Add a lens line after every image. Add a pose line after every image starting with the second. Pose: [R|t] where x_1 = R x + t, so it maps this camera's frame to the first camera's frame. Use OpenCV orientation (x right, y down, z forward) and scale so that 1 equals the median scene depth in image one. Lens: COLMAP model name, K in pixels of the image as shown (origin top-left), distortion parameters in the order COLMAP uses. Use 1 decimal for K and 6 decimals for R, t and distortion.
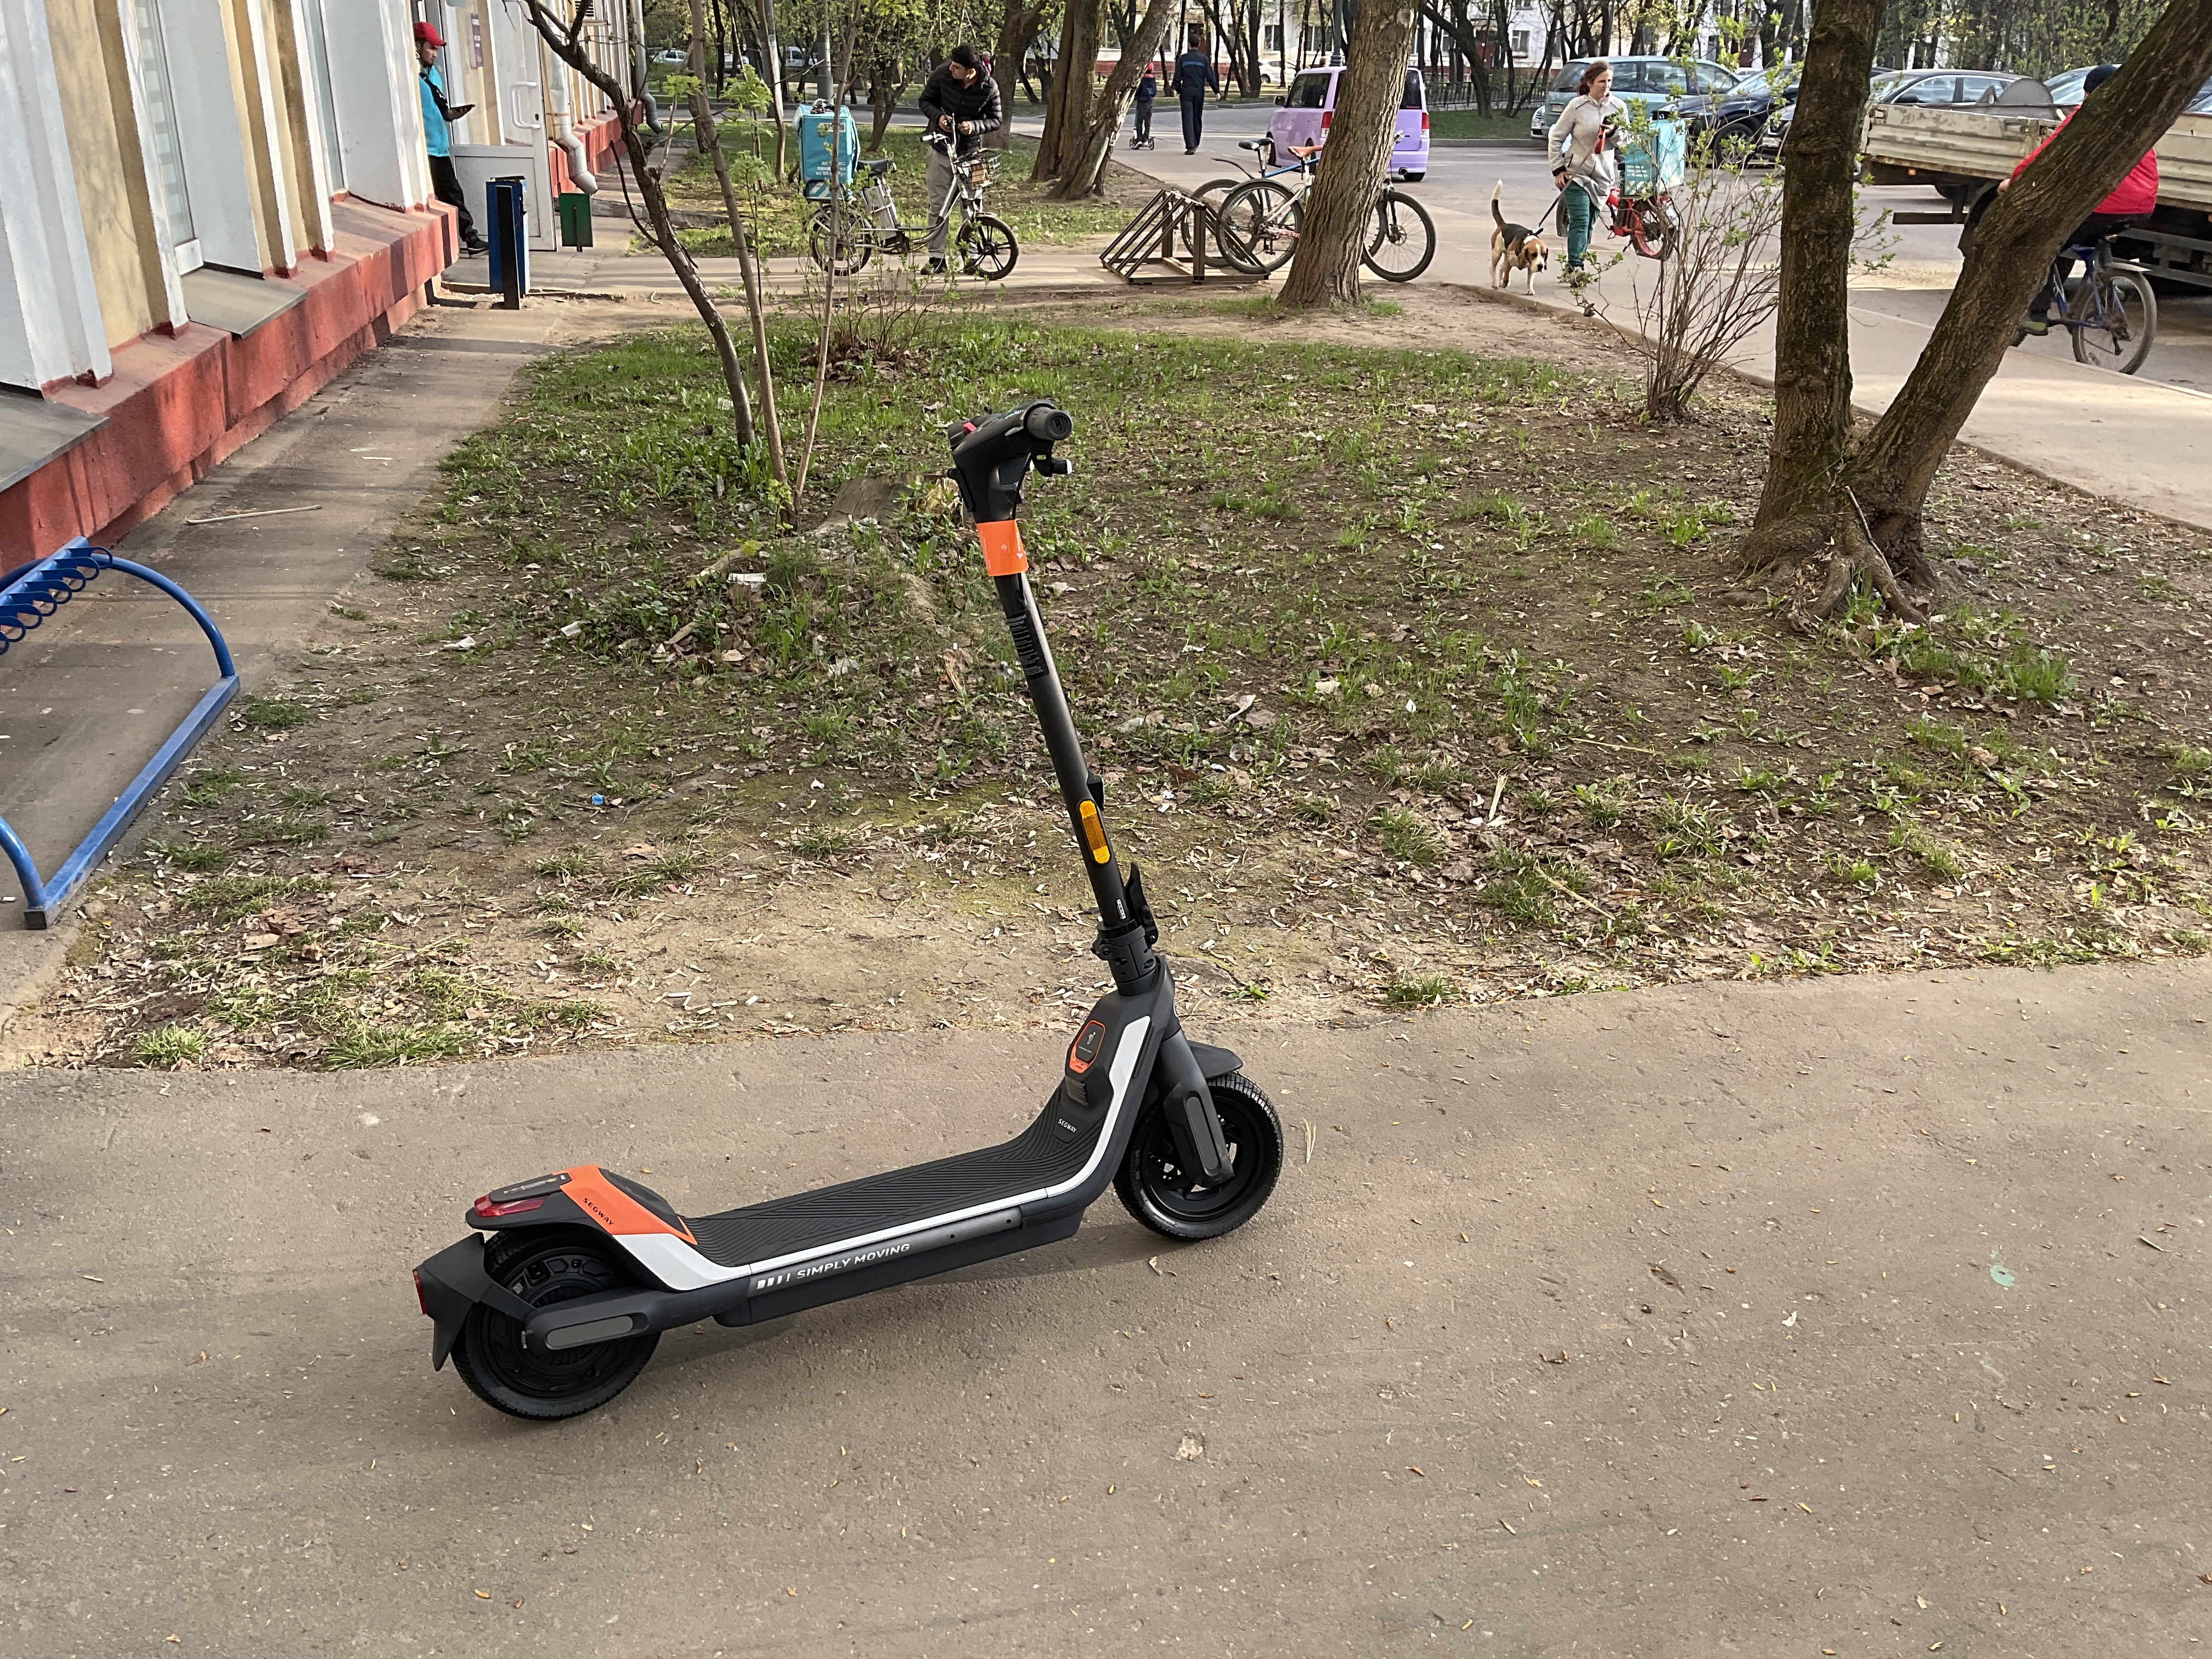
lens RADIAL K [[1831.9, 0, 1106.0], [0, 1831.9, 829.5], [0, 0, 1]] dist [0.113321, -0.248520]
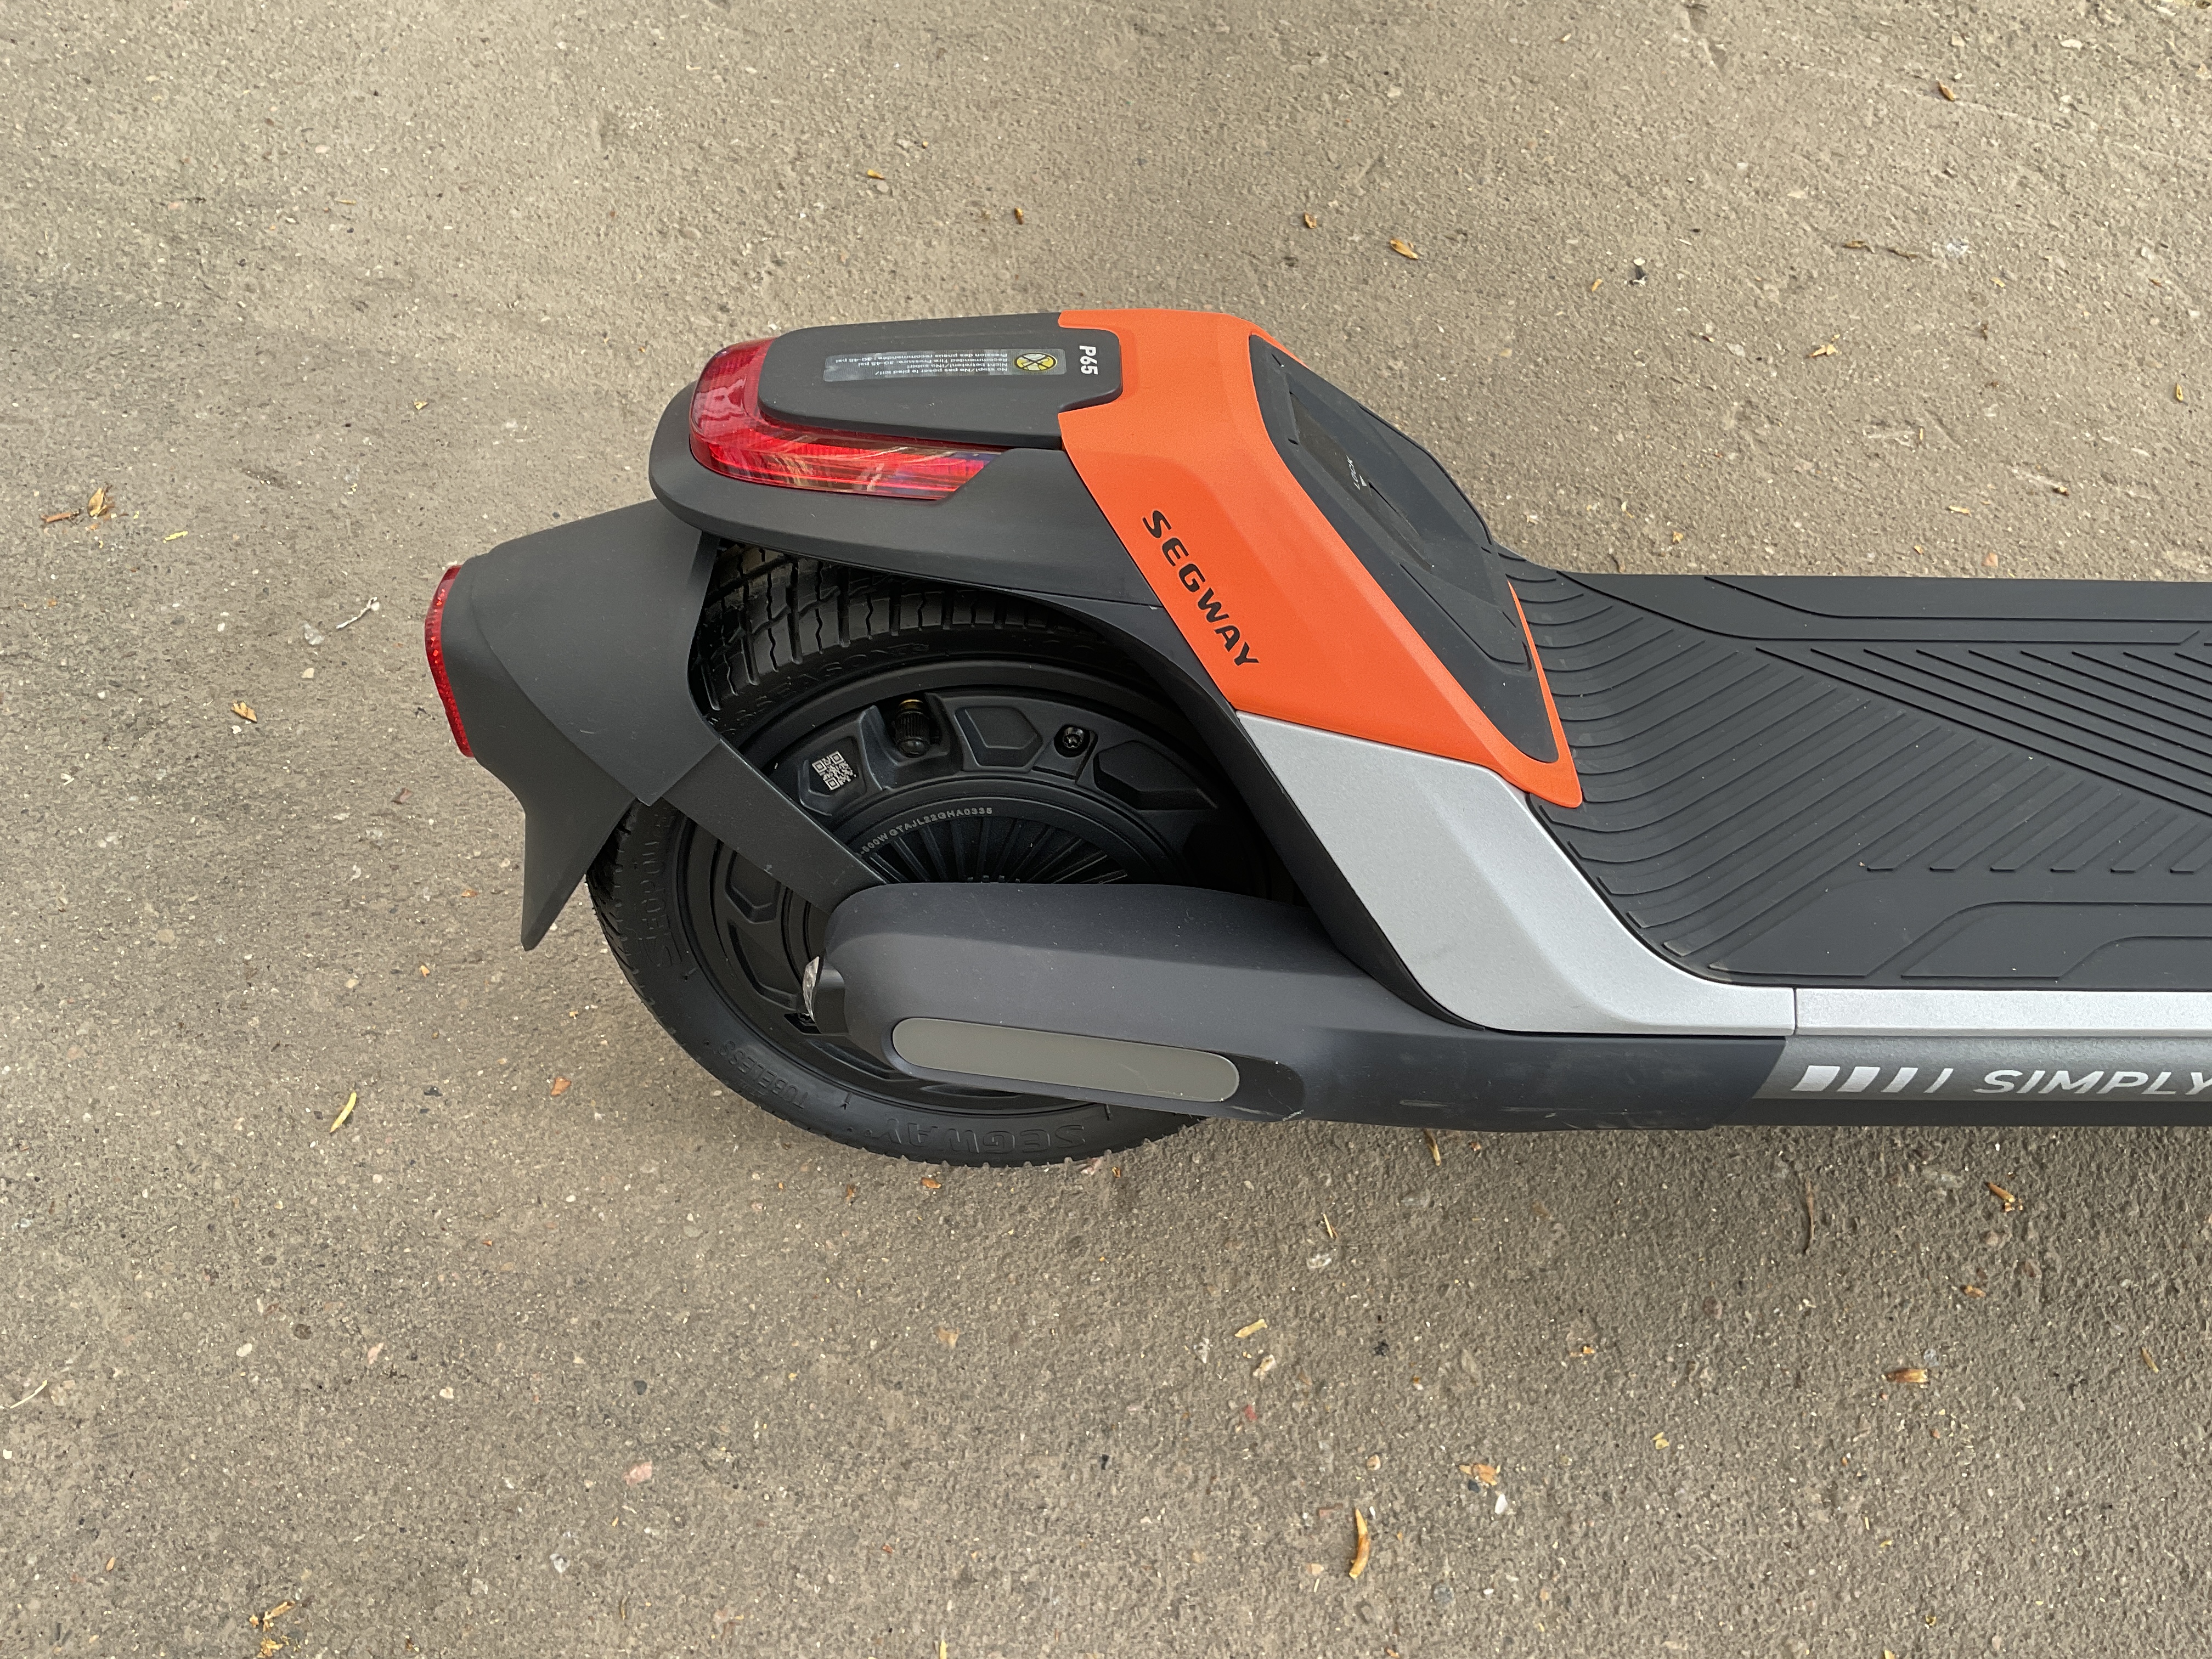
lens RADIAL K [[1831.9, 0, 1106.0], [0, 1831.9, 829.5], [0, 0, 1]] dist [0.113321, -0.248520]
pose [[0.907126, 0.350803, -0.232506, -0.224716], [-0.175201, 0.817081, 0.549257, 0.115943], [0.382657, -0.457510, 0.802657, 0.809326]]
